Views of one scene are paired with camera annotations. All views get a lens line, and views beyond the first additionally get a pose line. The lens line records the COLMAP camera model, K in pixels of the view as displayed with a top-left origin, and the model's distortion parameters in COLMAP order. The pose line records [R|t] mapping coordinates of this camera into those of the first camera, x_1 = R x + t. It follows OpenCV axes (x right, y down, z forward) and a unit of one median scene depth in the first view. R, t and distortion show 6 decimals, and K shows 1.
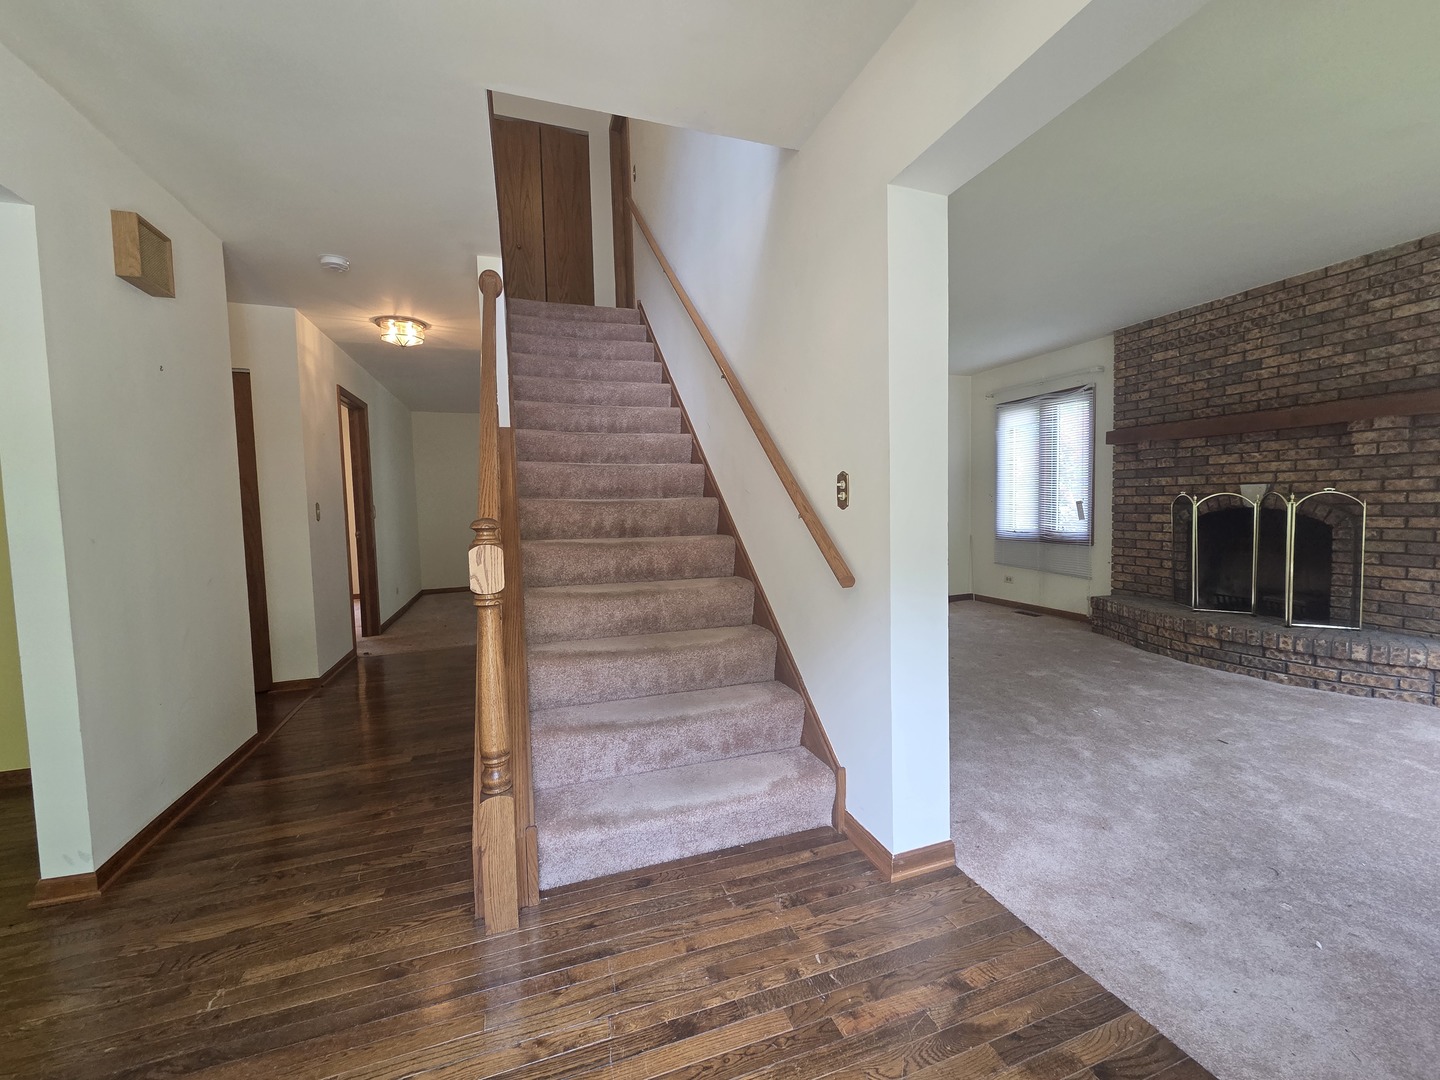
lens RADIAL K [[583.4, 0, 721.8], [0, 583.4, 539.5], [0, 0, 1]] dist [0.000113, 0.001821]
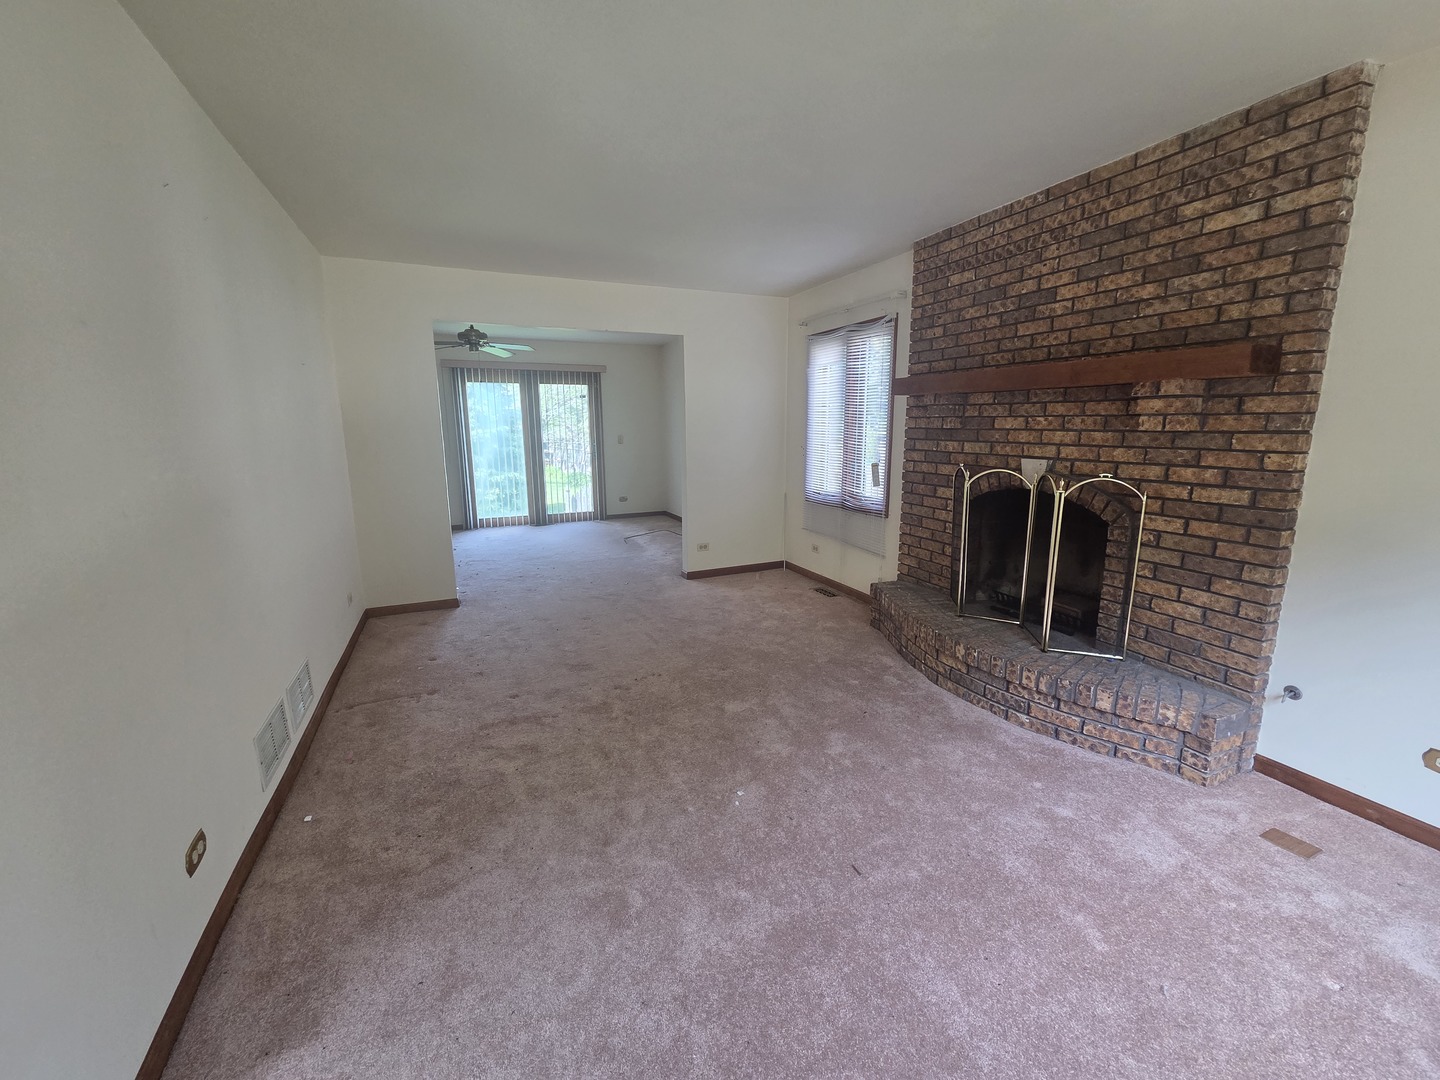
lens RADIAL K [[583.4, 0, 721.2], [0, 583.4, 536.1], [0, 0, 1]] dist [0.000113, 0.001821]
pose [[0.996337, 0.007828, 0.085149, 0.481575], [-0.018436, 0.992046, 0.124520, -0.090285], [-0.083497, -0.125634, 0.988557, 0.295084]]
